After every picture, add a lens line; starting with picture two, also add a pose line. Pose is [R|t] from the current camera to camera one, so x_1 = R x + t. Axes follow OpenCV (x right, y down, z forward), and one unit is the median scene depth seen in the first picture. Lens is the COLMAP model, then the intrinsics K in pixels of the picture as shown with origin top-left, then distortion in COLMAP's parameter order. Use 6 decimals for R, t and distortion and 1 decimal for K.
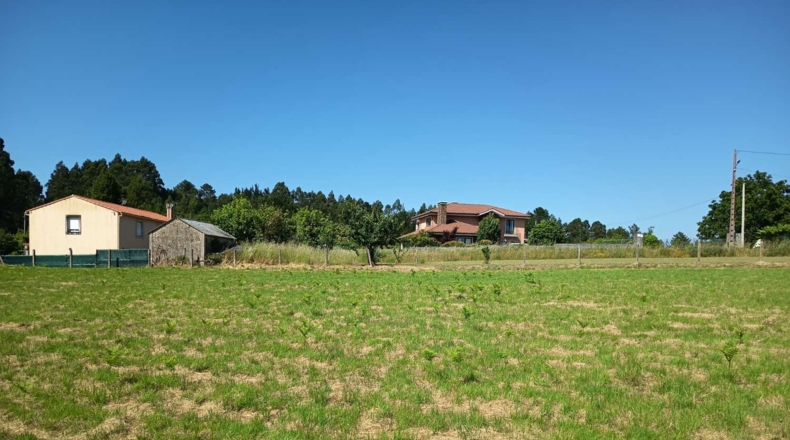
lens RADIAL K [[545.9, 0, 391.1], [0, 545.9, 285.3], [0, 0, 1]] dist [0.067365, -0.071942]
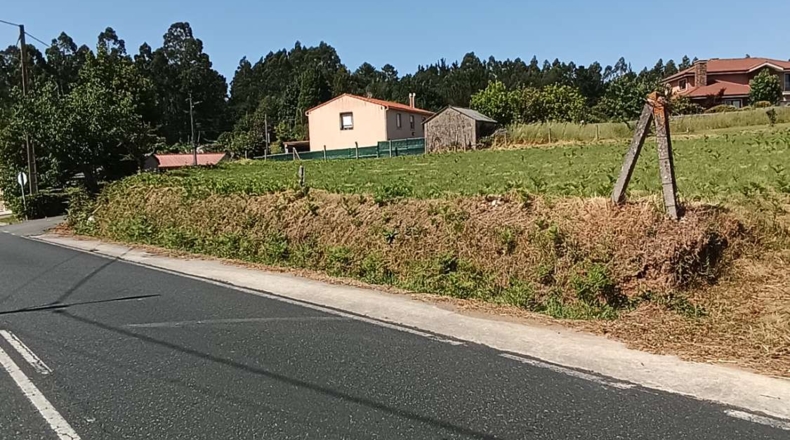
lens RADIAL K [[675.0, 0, 395.0], [0, 675.0, 220.0], [0, 0, 1]] dist [0.065993, -0.121395]
pose [[0.953326, -0.034128, -0.300008, -0.055243], [0.053287, 0.997013, 0.055911, 0.011285], [0.297204, -0.069287, 0.952297, -0.179483]]
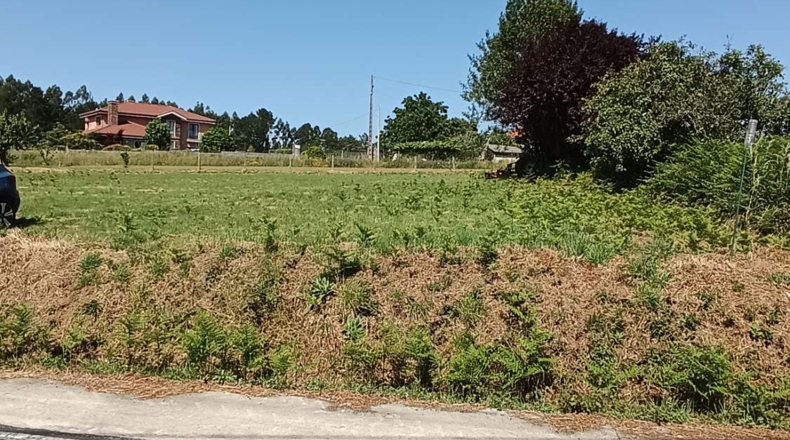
lens RADIAL K [[675.0, 0, 395.0], [0, 675.0, 220.0], [0, 0, 1]] dist [0.065993, -0.121395]
pose [[0.909877, -0.009853, 0.414761, 0.055419], [-0.002138, 0.999593, 0.028436, 0.014000], [-0.414872, -0.026760, 0.909486, -0.251332]]
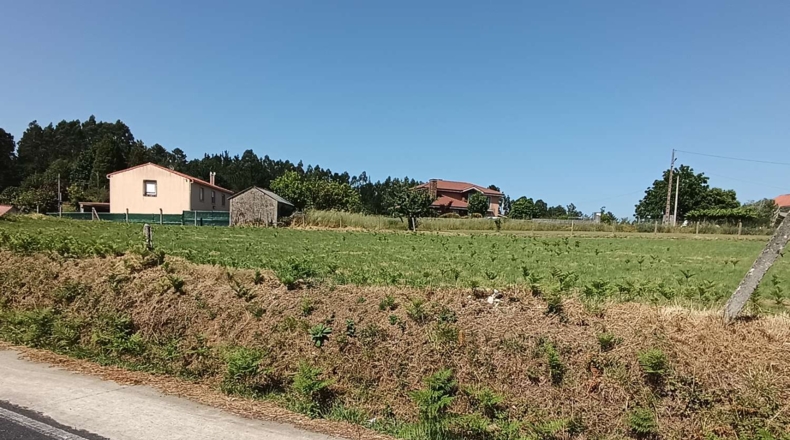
lens RADIAL K [[510.3, 0, 397.5], [0, 510.3, 293.2], [0, 0, 1]] dist [0.022815, -0.037393]
pose [[0.994223, 0.018736, 0.105685, -0.105318], [-0.026982, 0.996654, 0.077148, 0.009899], [-0.103886, -0.079554, 0.991402, -0.106297]]
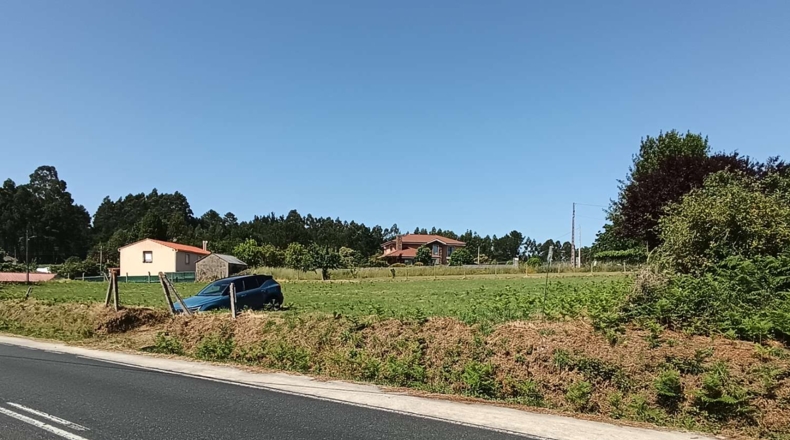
lens RADIAL K [[510.3, 0, 397.5], [0, 510.3, 293.2], [0, 0, 1]] dist [0.022815, -0.037393]
pose [[0.999926, -0.009786, -0.007291, 0.110035], [0.009680, 0.999850, -0.014374, 0.016431], [0.007431, 0.014302, 0.999870, -0.324867]]
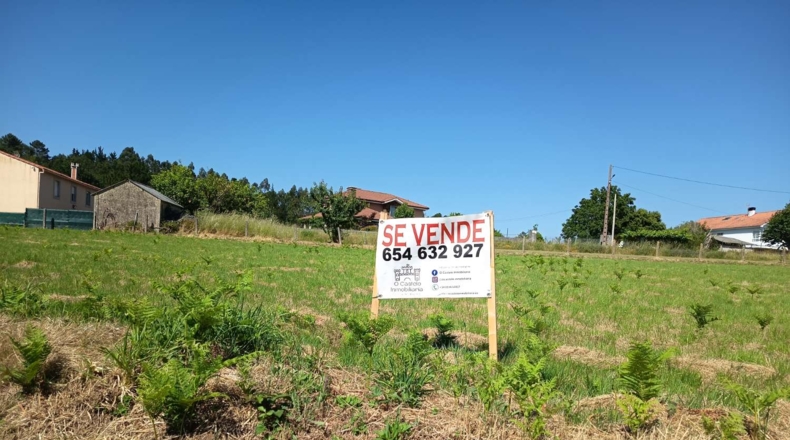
lens RADIAL K [[547.8, 0, 398.4], [0, 547.8, 290.9], [0, 0, 1]] dist [0.042536, -0.052559]
pose [[0.960087, 0.034625, 0.277549, -0.113899], [-0.044452, 0.998585, 0.029193, 0.010420], [-0.276145, -0.040366, 0.960268, -0.025215]]
